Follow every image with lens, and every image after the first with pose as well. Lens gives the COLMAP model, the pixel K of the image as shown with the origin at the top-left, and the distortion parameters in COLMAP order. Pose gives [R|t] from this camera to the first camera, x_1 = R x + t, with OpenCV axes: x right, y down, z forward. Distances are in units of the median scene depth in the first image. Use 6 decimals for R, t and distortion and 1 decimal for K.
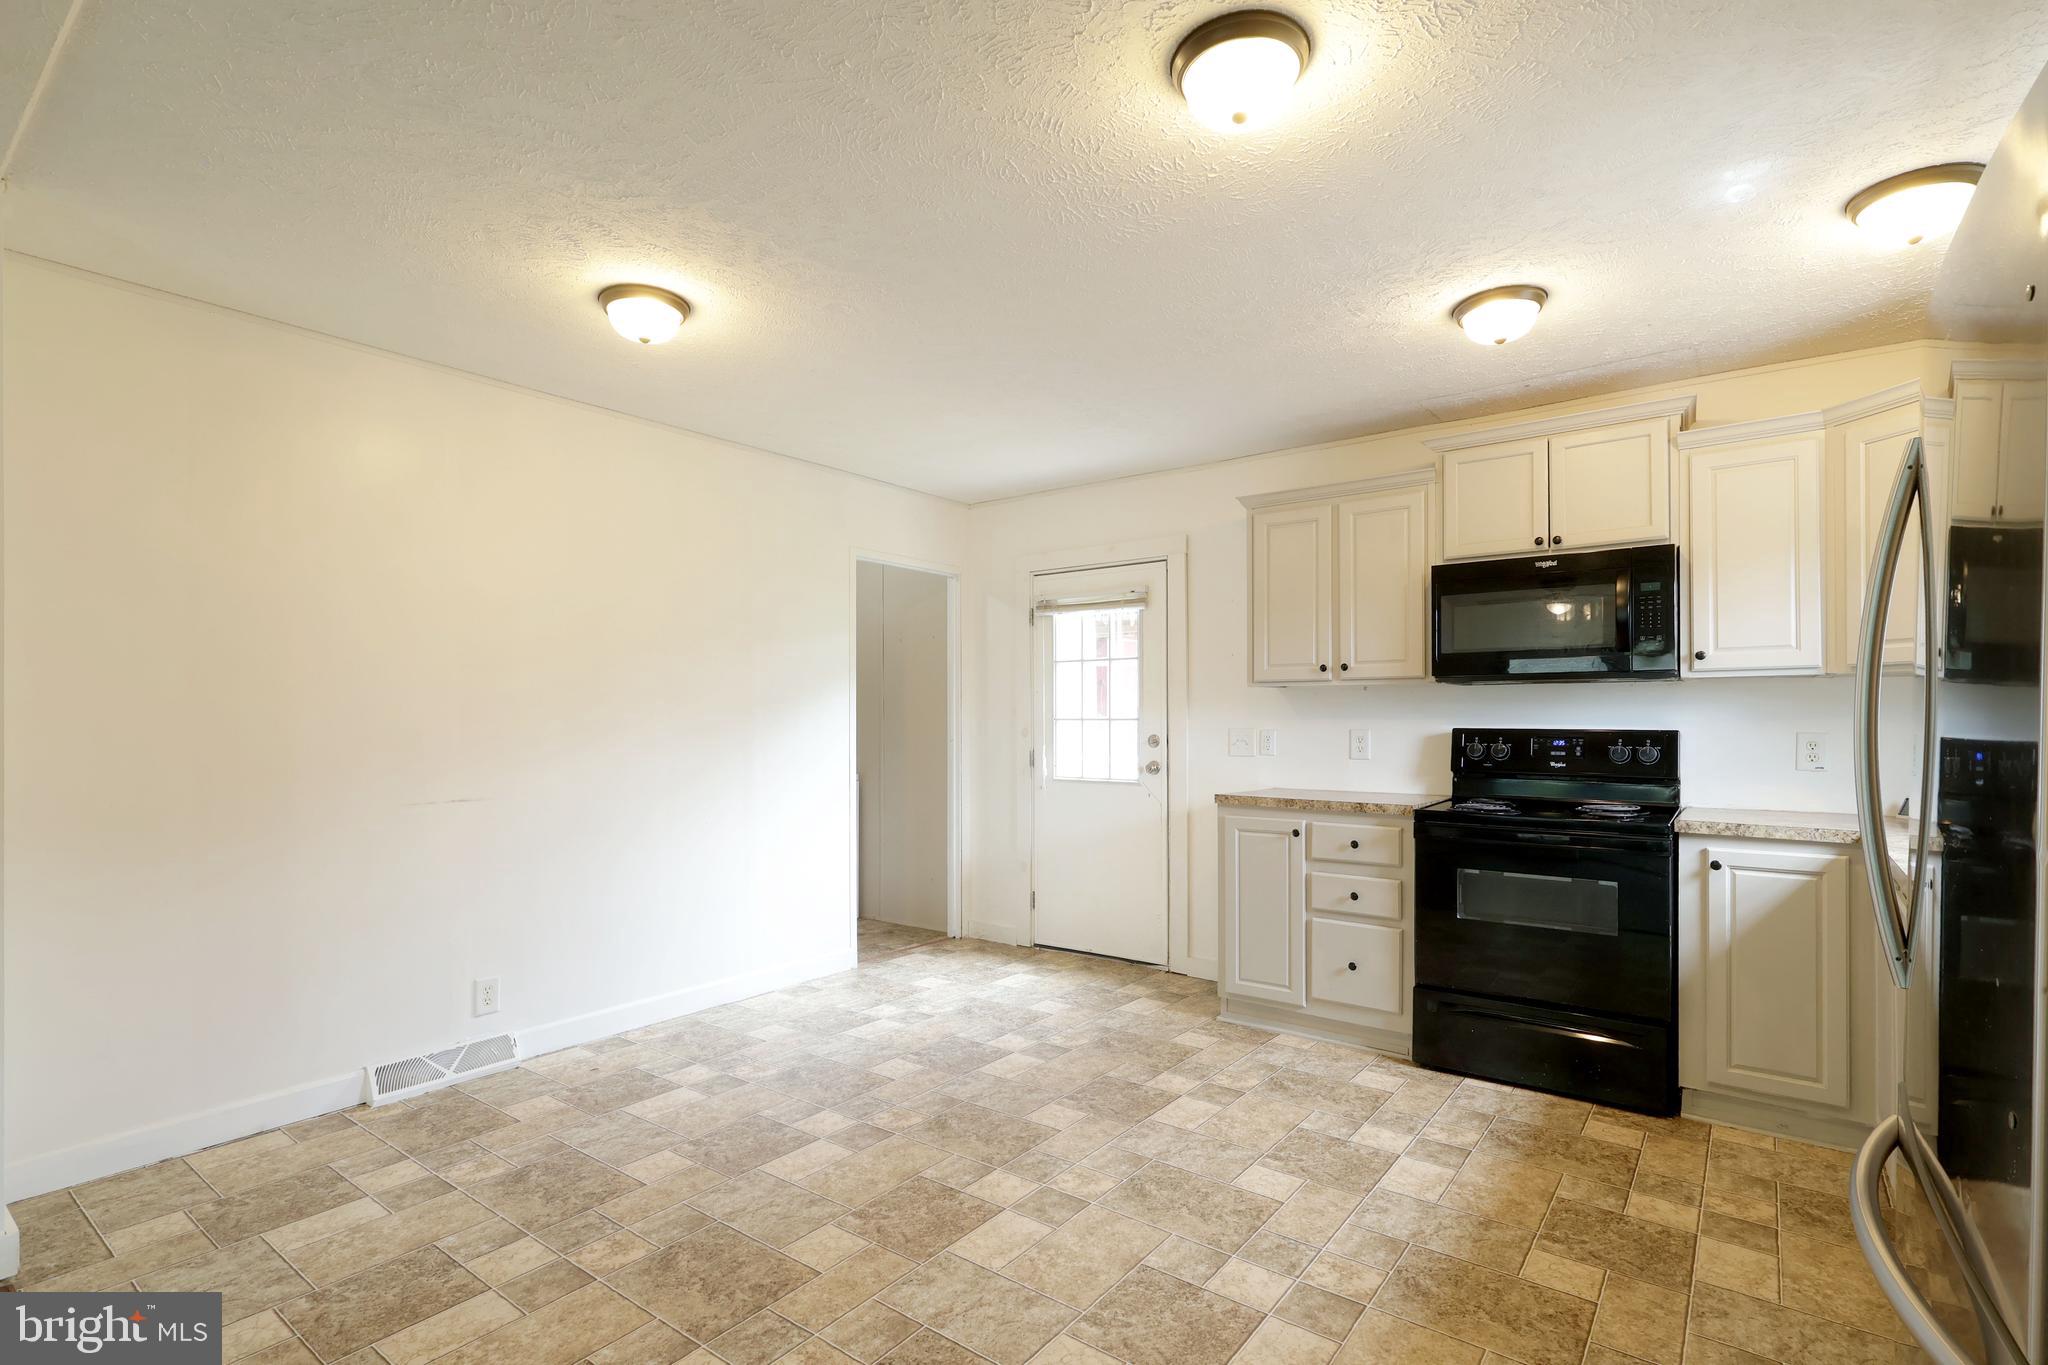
lens RADIAL K [[970.9, 0, 1024.6], [0, 970.9, 712.3], [0, 0, 1]] dist [0.001463, 0.000947]
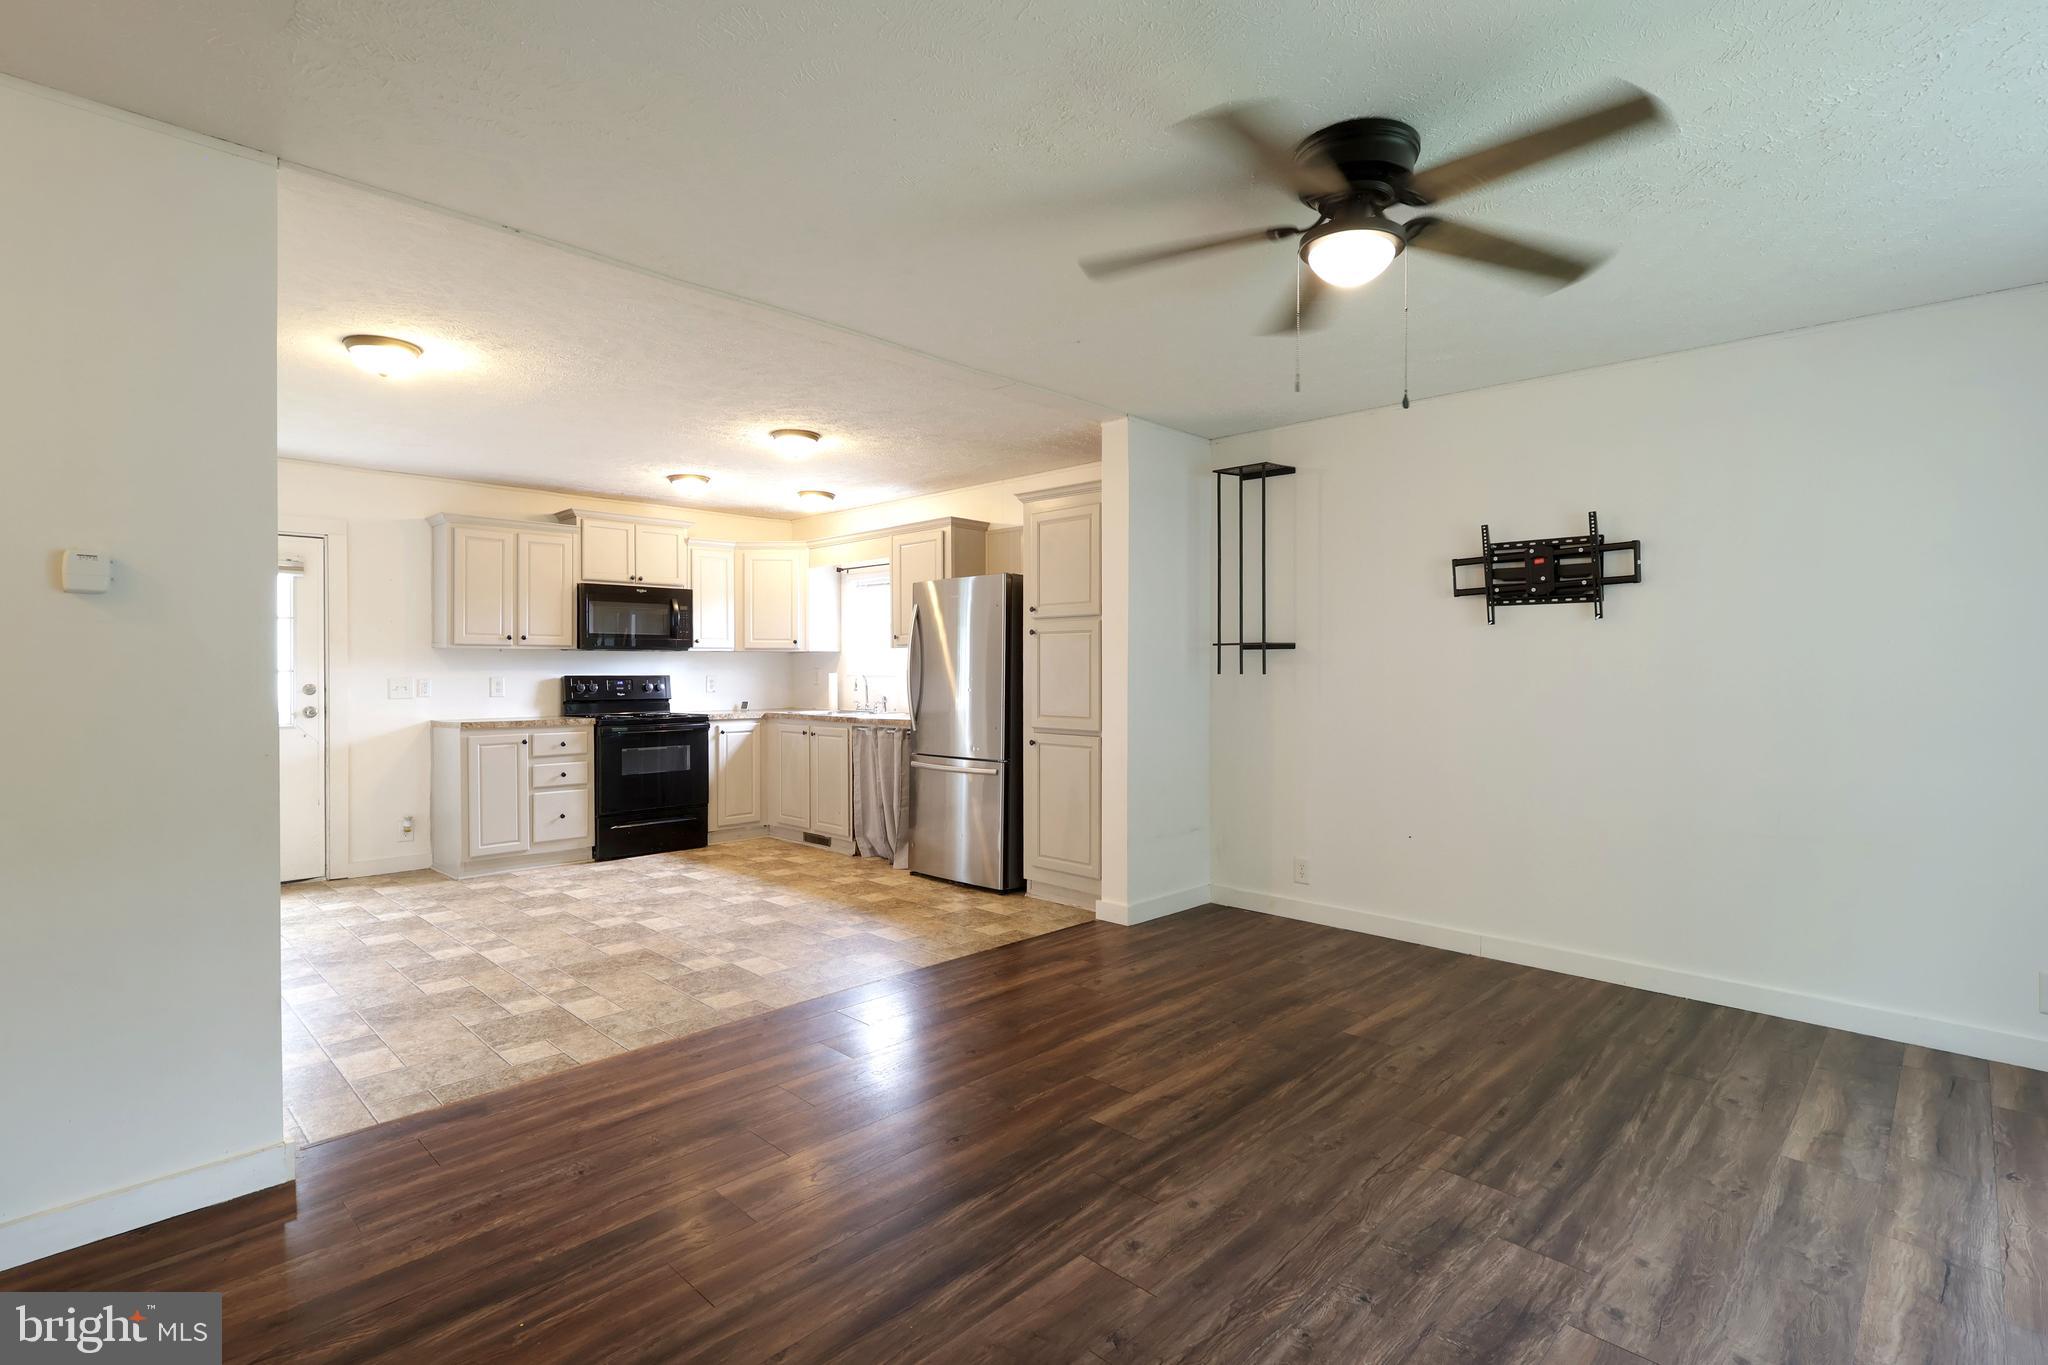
lens RADIAL K [[970.9, 0, 1012.9], [0, 970.9, 670.3], [0, 0, 1]] dist [0.001463, 0.000947]
pose [[0.128168, 0.003883, 0.991745, -1.279302], [-0.002405, 0.999991, -0.003604, 0.012481], [-0.991750, -0.001923, 0.128176, 0.007330]]
